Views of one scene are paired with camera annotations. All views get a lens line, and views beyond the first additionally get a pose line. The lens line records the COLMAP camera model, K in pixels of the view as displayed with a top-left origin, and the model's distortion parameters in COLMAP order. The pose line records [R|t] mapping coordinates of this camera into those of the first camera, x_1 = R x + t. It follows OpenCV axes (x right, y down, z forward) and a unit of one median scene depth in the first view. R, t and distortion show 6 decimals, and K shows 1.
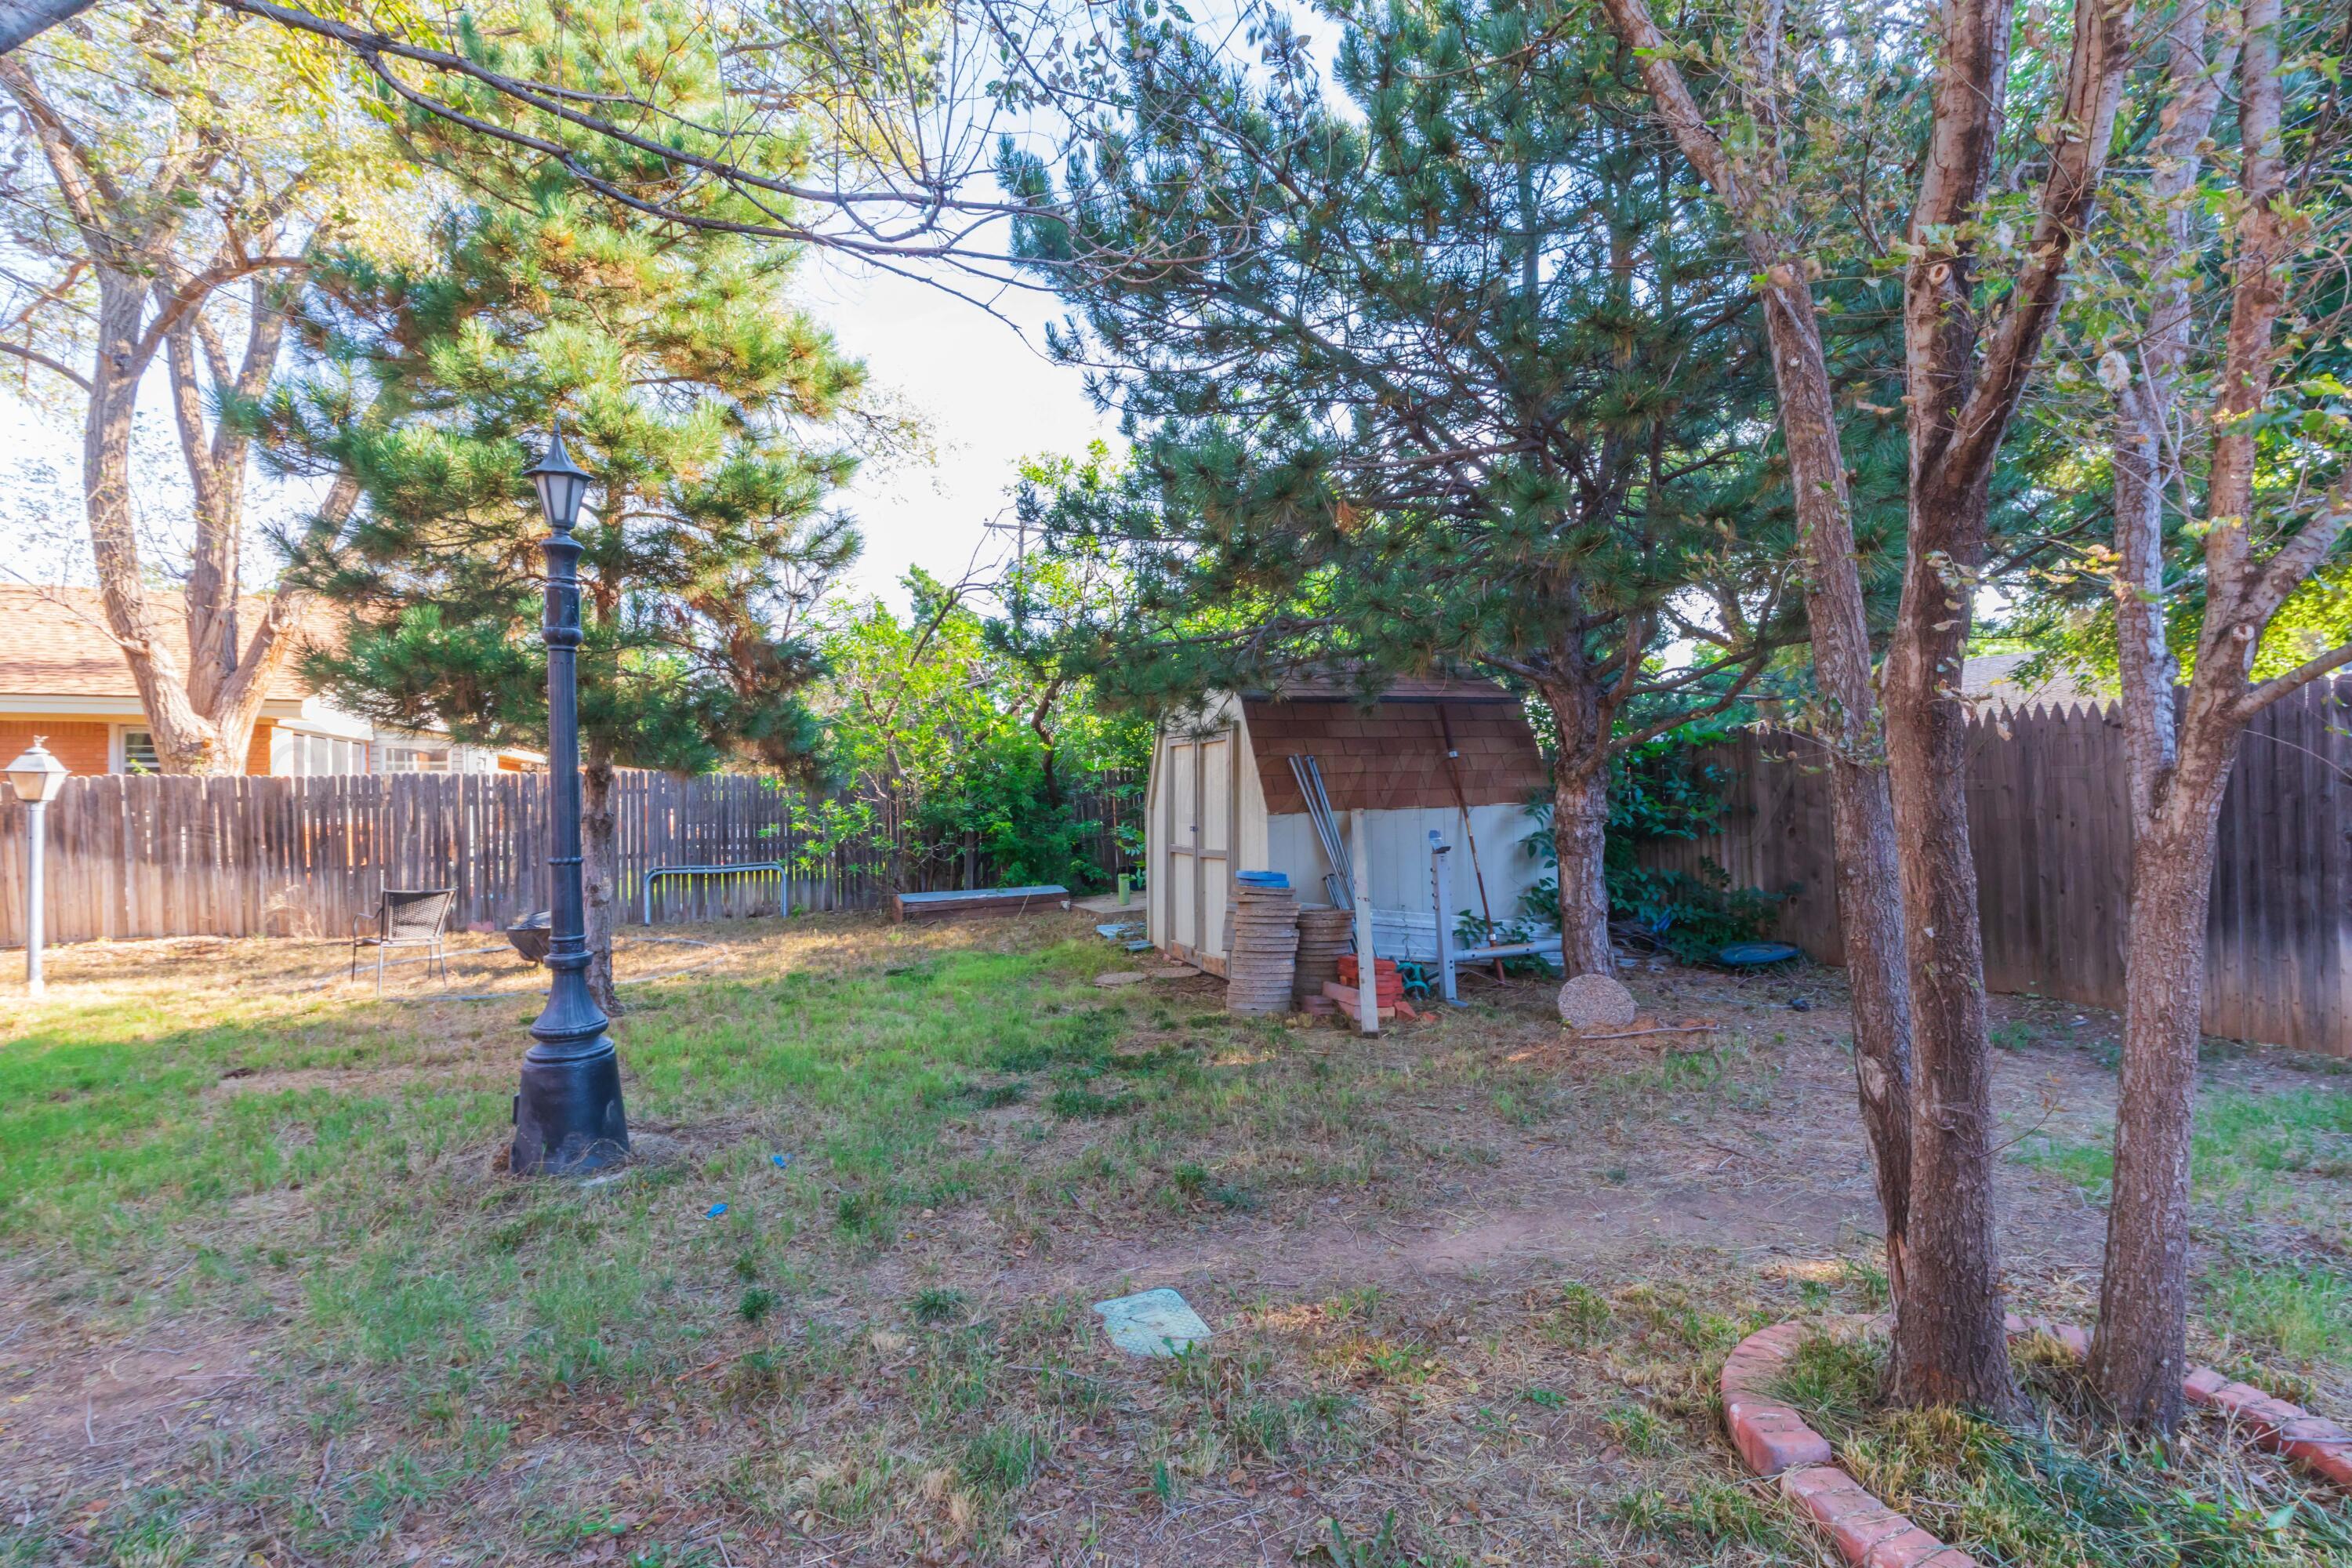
lens RADIAL K [[1071.7, 0, 1197.8], [0, 1071.7, 795.0], [0, 0, 1]] dist [-0.000462, -0.000447]
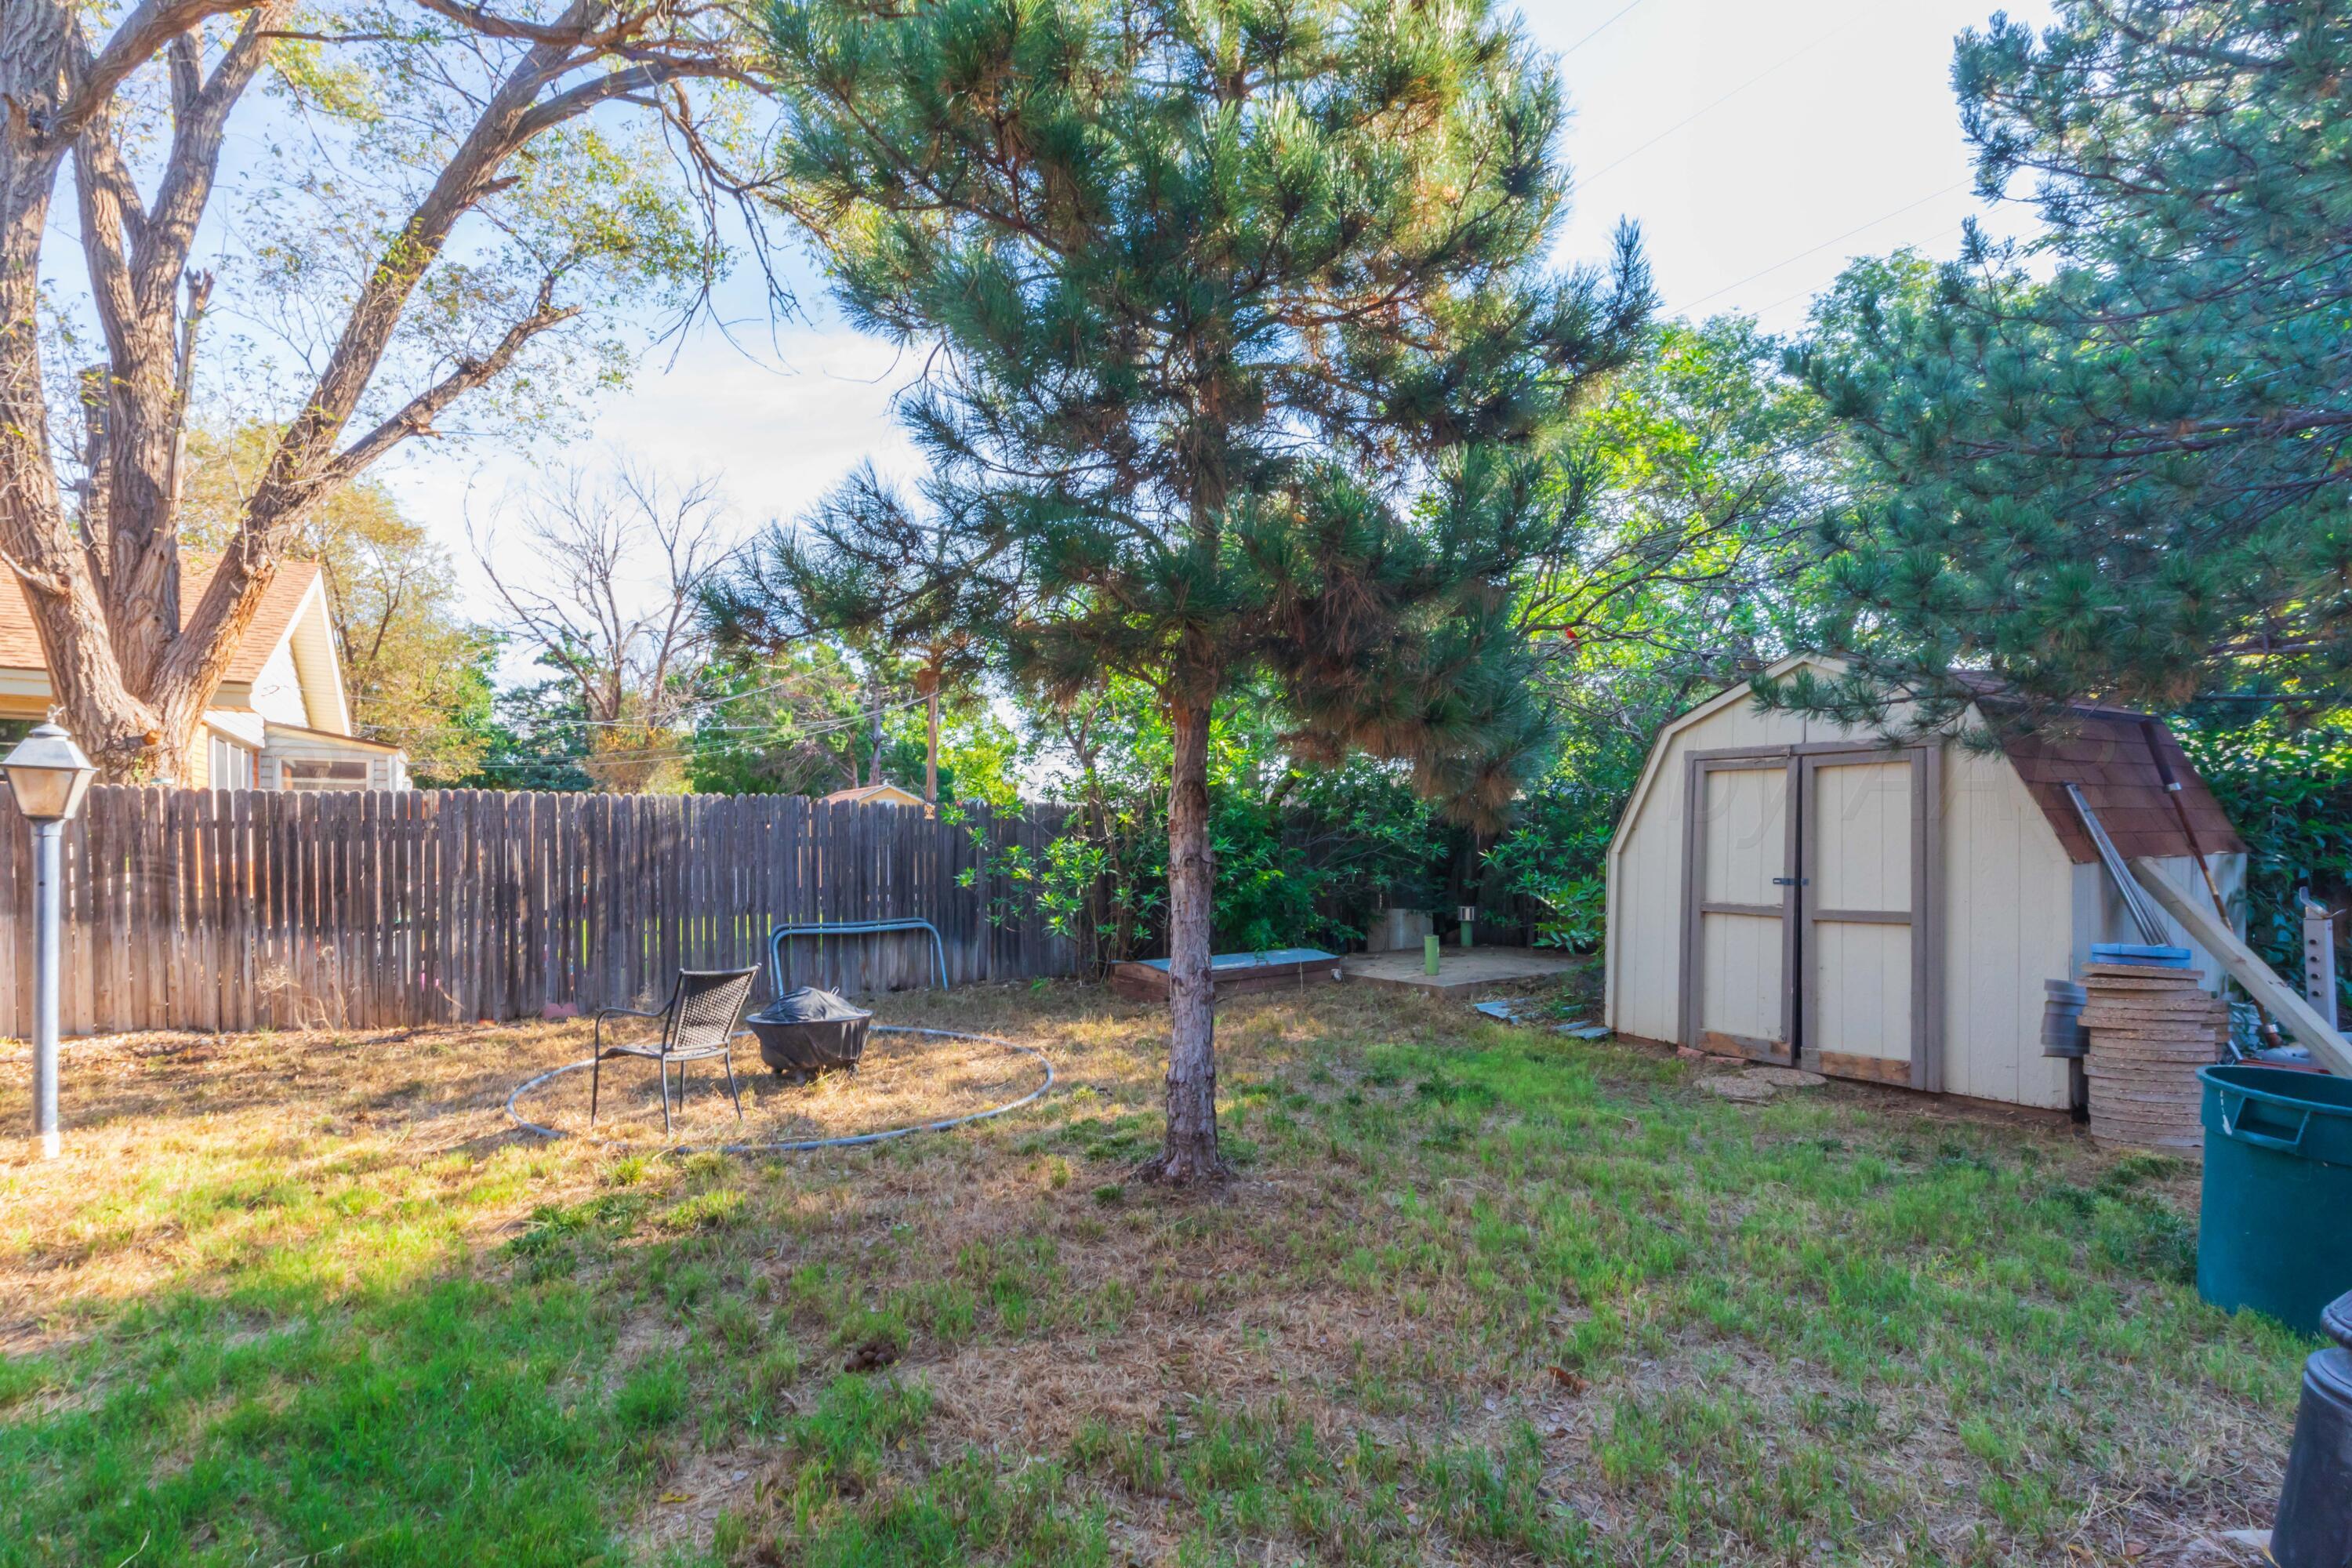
lens RADIAL K [[1119.3, 0, 1137.8], [0, 1119.3, 861.0], [0, 0, 1]] dist [0.000196, 0.000158]
pose [[0.989240, 0.009623, 0.145985, -0.428780], [-0.012458, 0.999751, 0.018517, 0.006968], [-0.145771, -0.020137, 0.989113, 0.231841]]
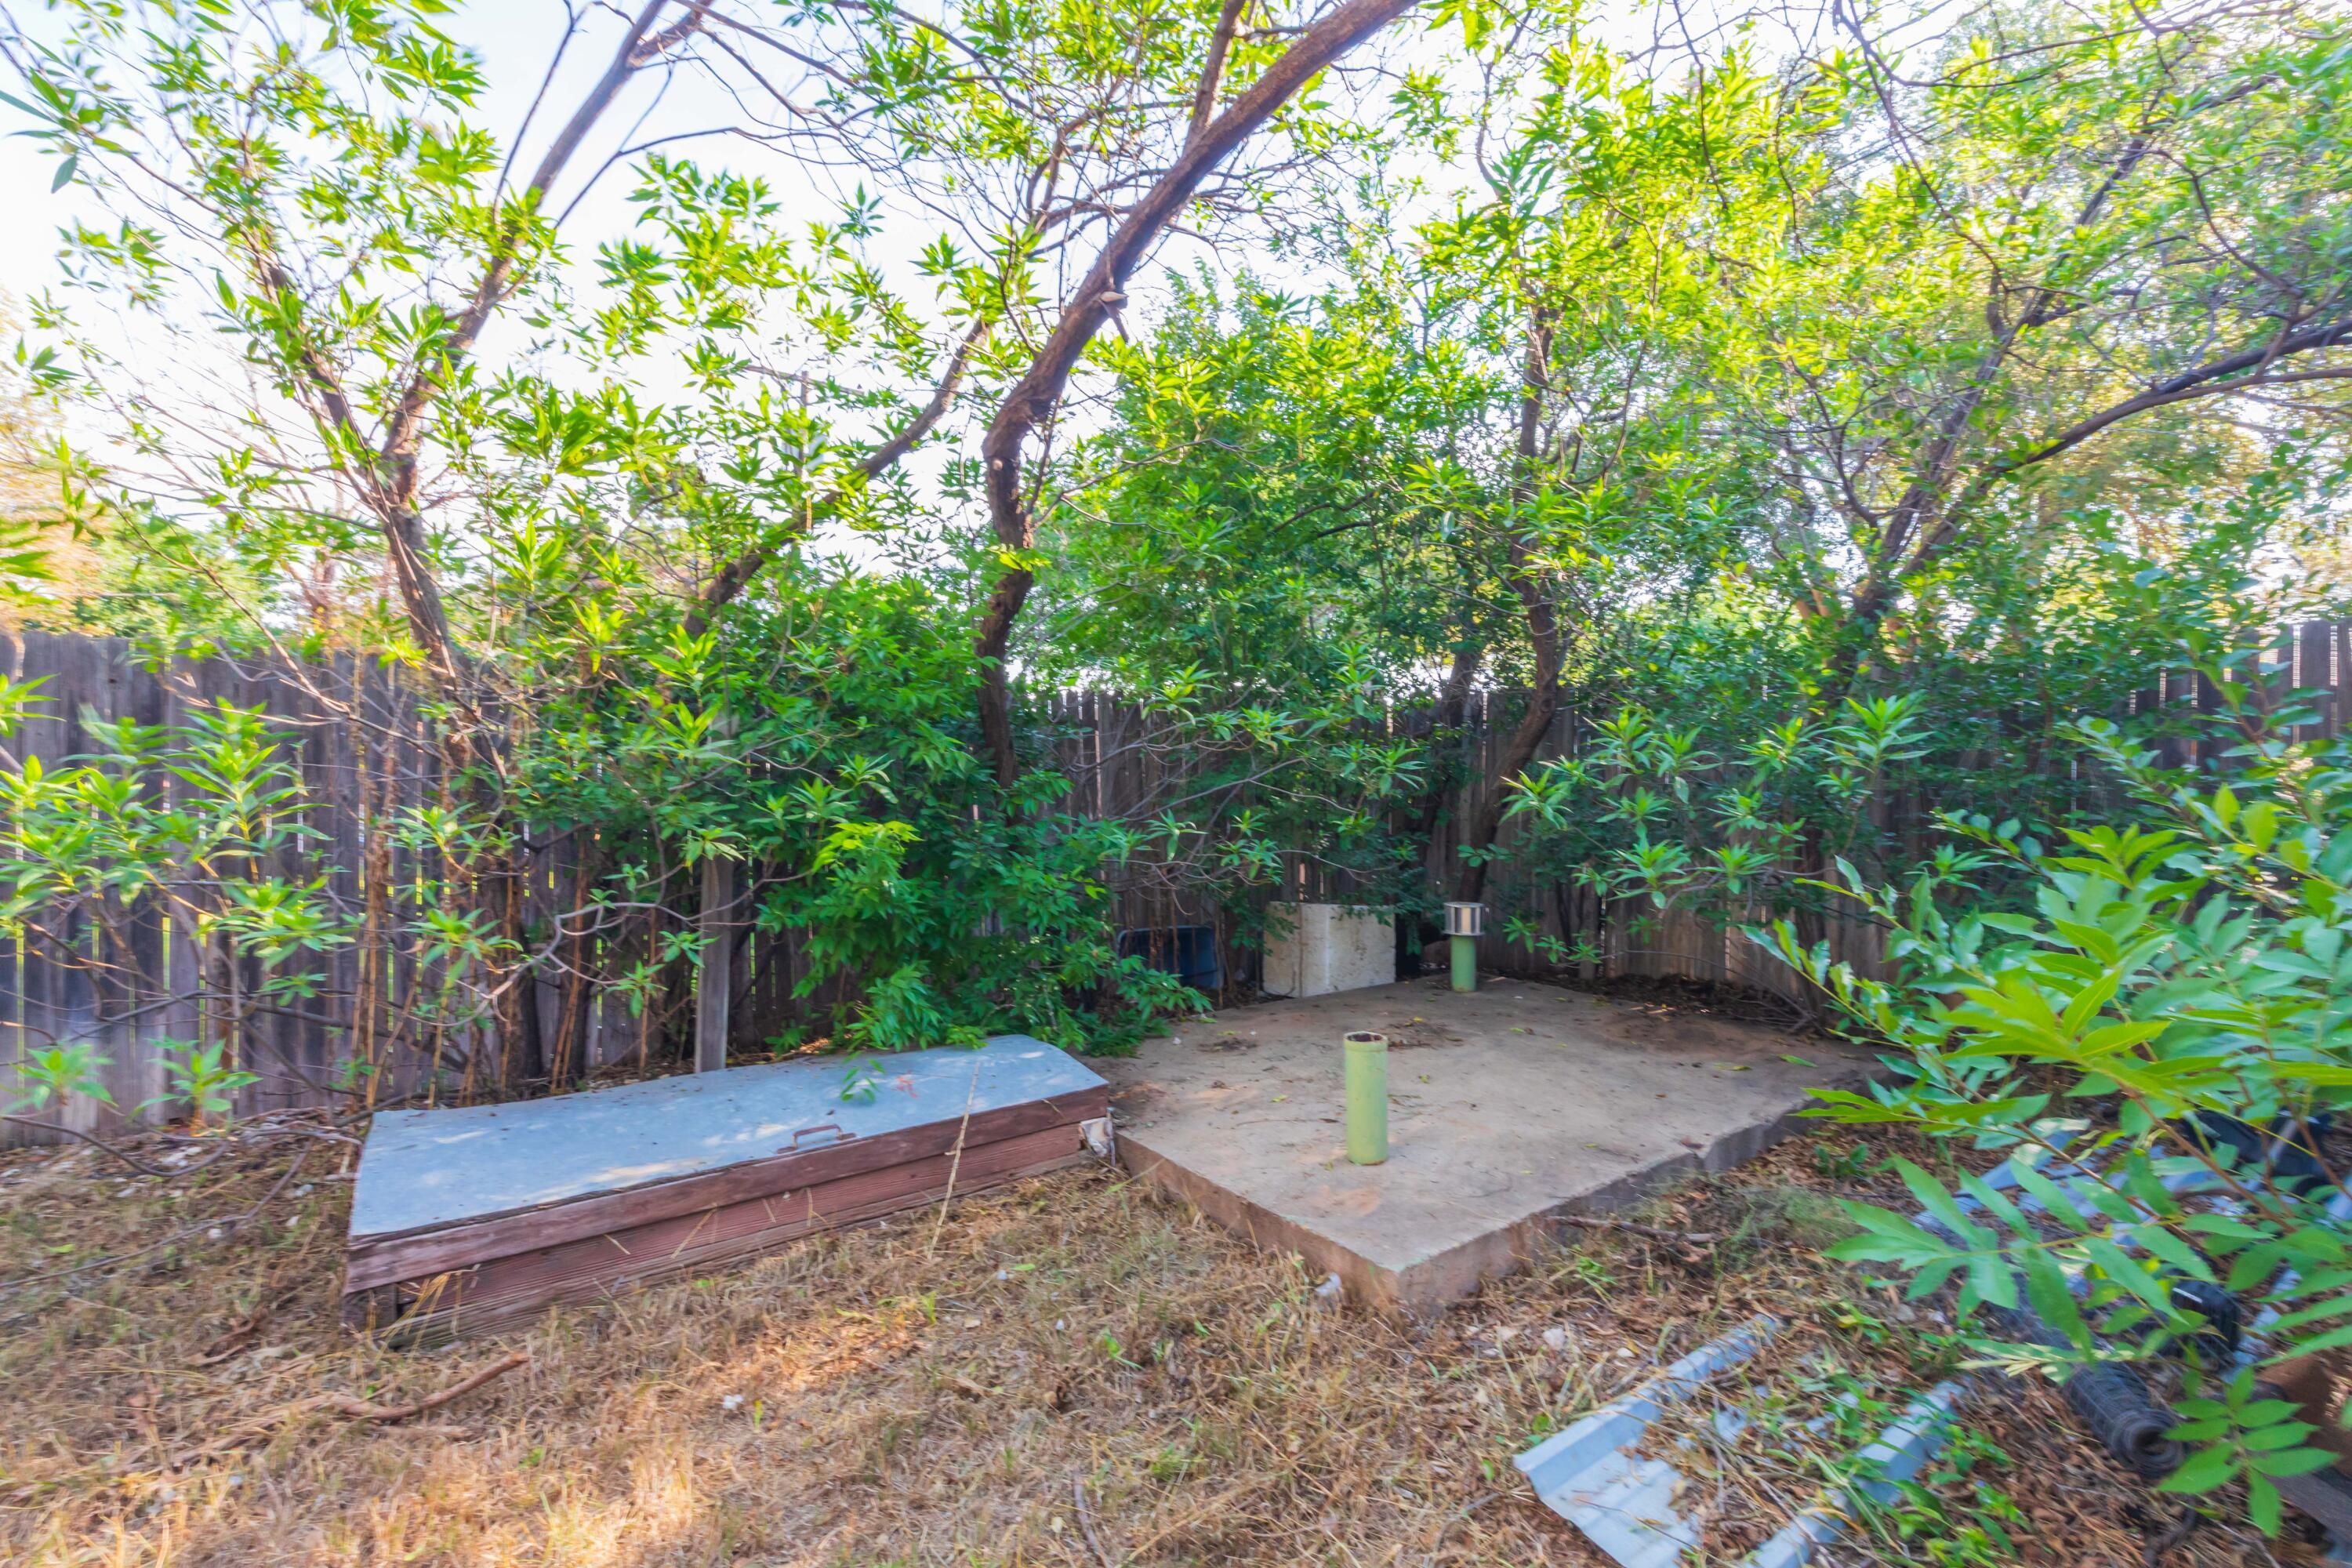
lens RADIAL K [[1071.7, 0, 1197.8], [0, 1071.7, 795.0], [0, 0, 1]] dist [-0.000462, -0.000447]
pose [[0.979610, 0.022134, 0.199685, -0.170102], [-0.025886, 0.999534, 0.016194, 0.013681], [-0.199233, -0.021033, 0.979726, 0.808766]]
